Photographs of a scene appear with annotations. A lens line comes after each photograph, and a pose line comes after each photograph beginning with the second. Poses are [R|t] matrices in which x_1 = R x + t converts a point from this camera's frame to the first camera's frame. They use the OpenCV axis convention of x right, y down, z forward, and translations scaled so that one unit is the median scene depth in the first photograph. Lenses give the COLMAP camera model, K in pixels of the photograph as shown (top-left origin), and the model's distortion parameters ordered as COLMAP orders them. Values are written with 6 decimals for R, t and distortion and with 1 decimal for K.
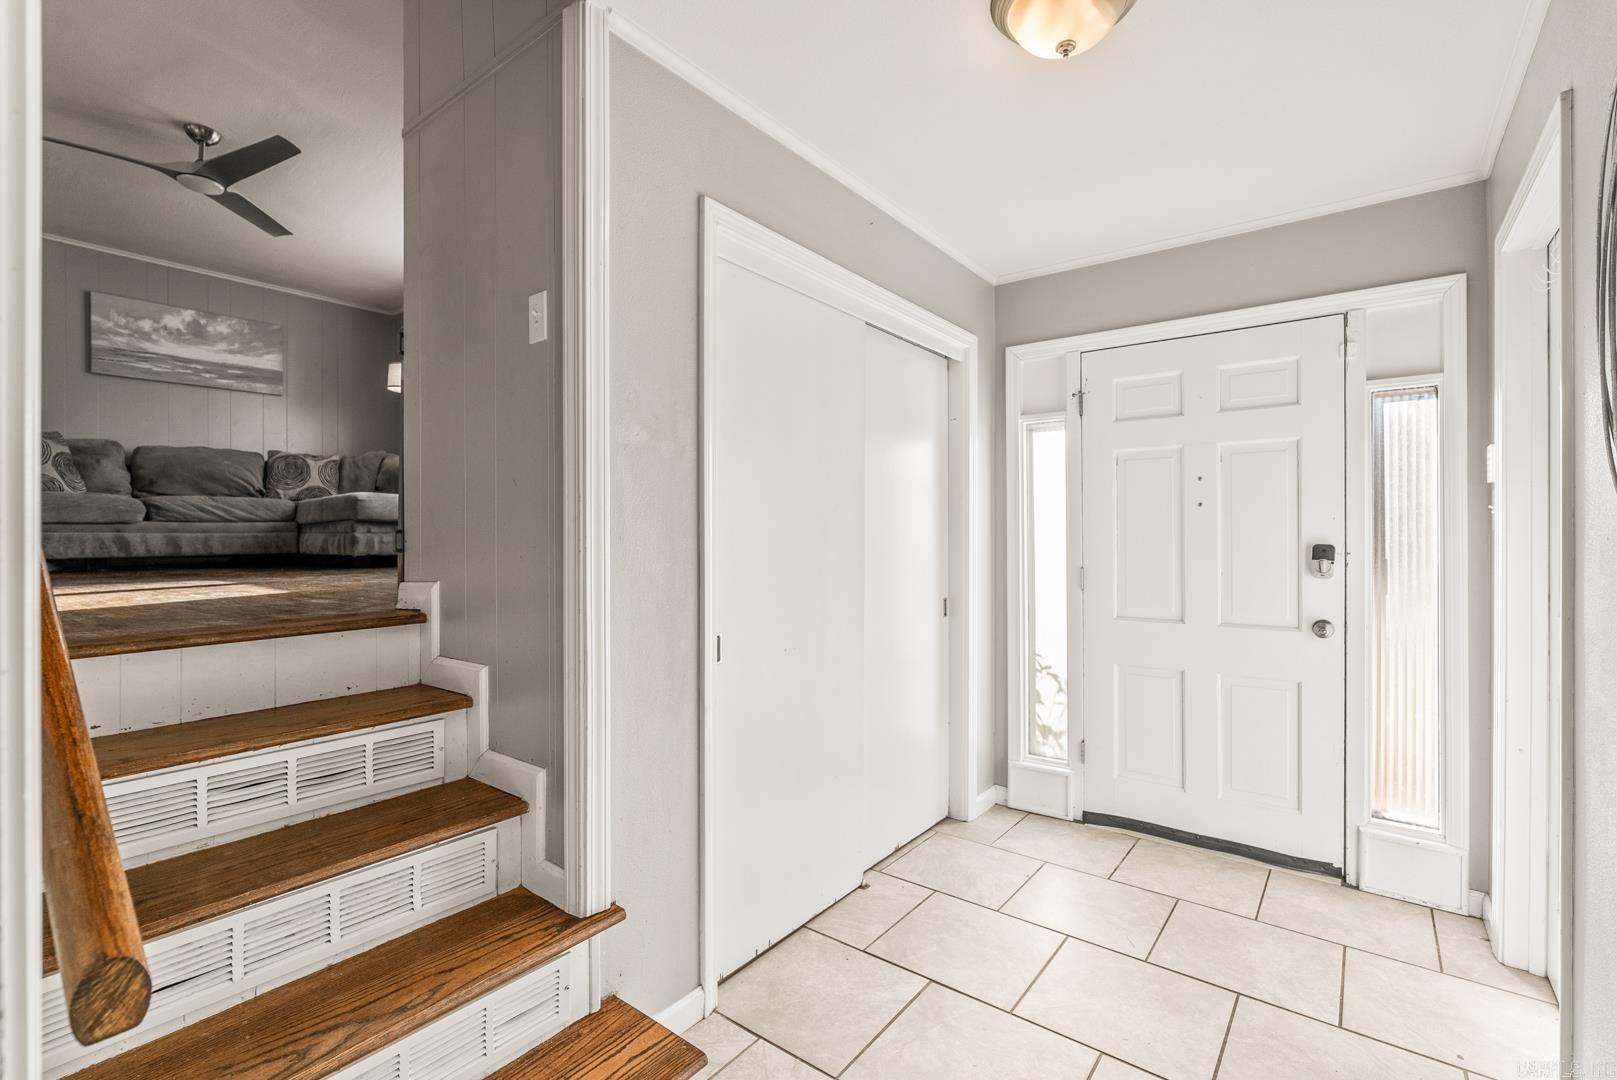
lens RADIAL K [[728.4, 0, 814.7], [0, 728.4, 537.5], [0, 0, 1]] dist [-0.004462, 0.000294]
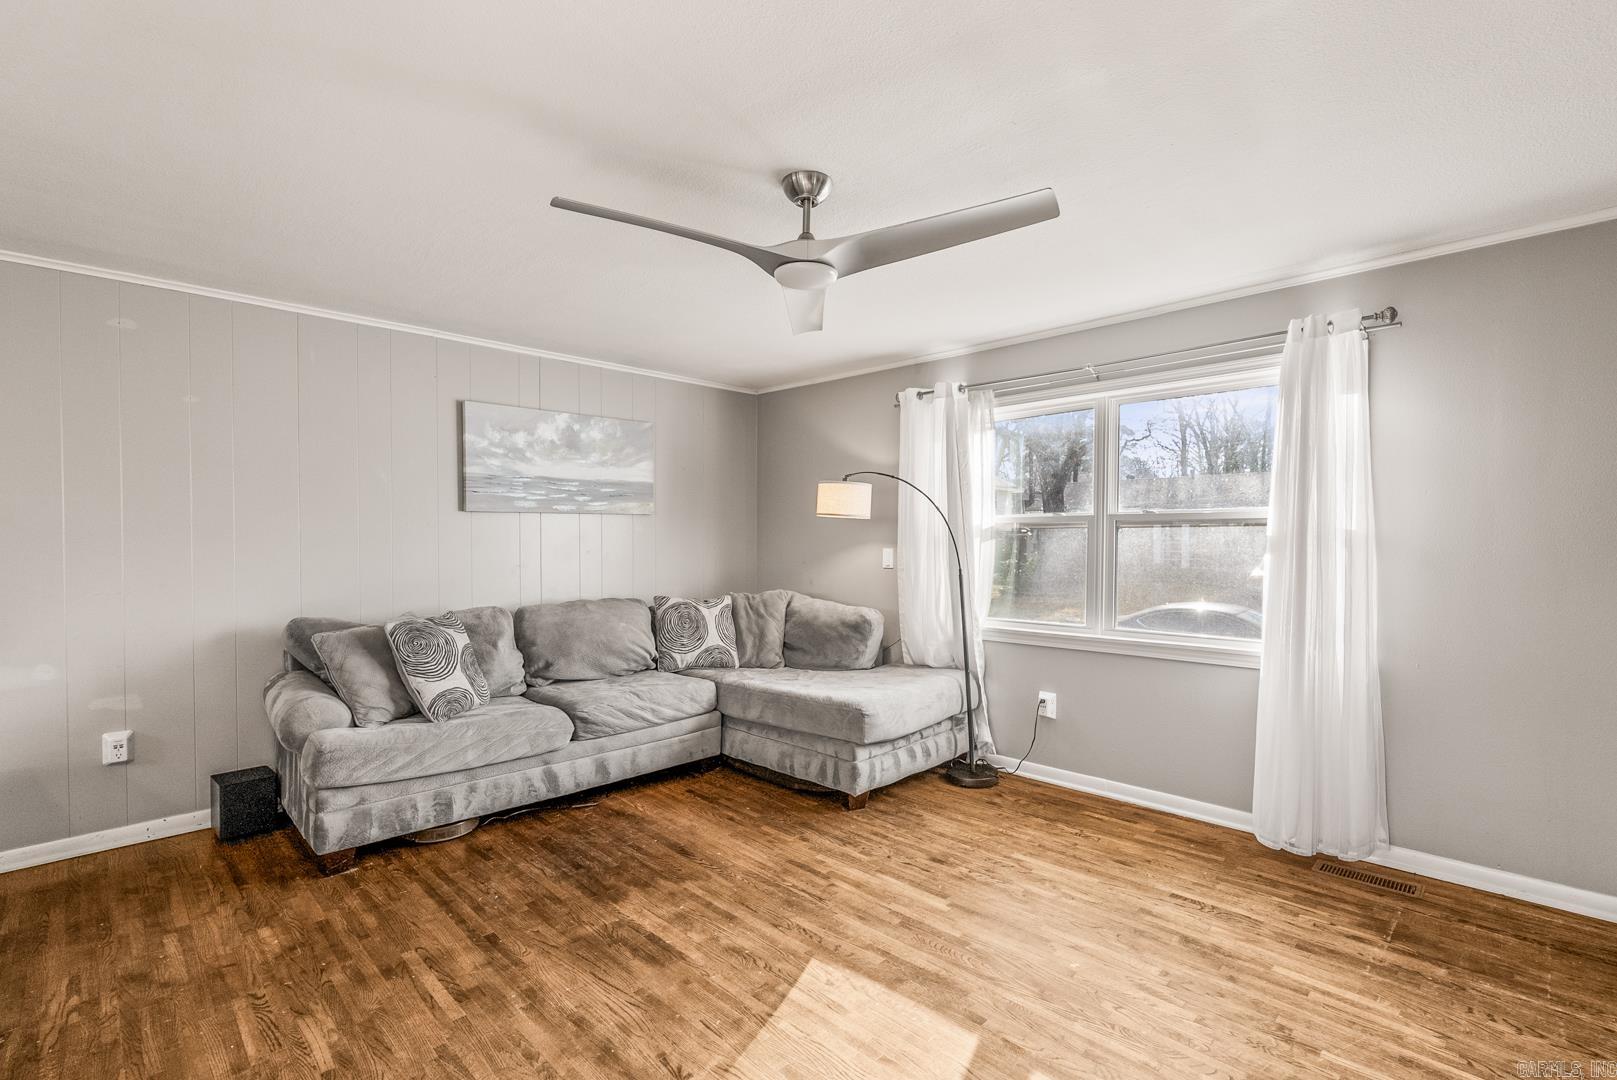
lens RADIAL K [[747.0, 0, 799.8], [0, 747.0, 547.4], [0, 0, 1]] dist [-0.009547, 0.000634]
pose [[0.990551, 0.003067, -0.137109, -0.550278], [-0.001567, 0.999938, 0.011048, -0.197178], [0.137135, -0.010729, 0.990494, 0.291454]]
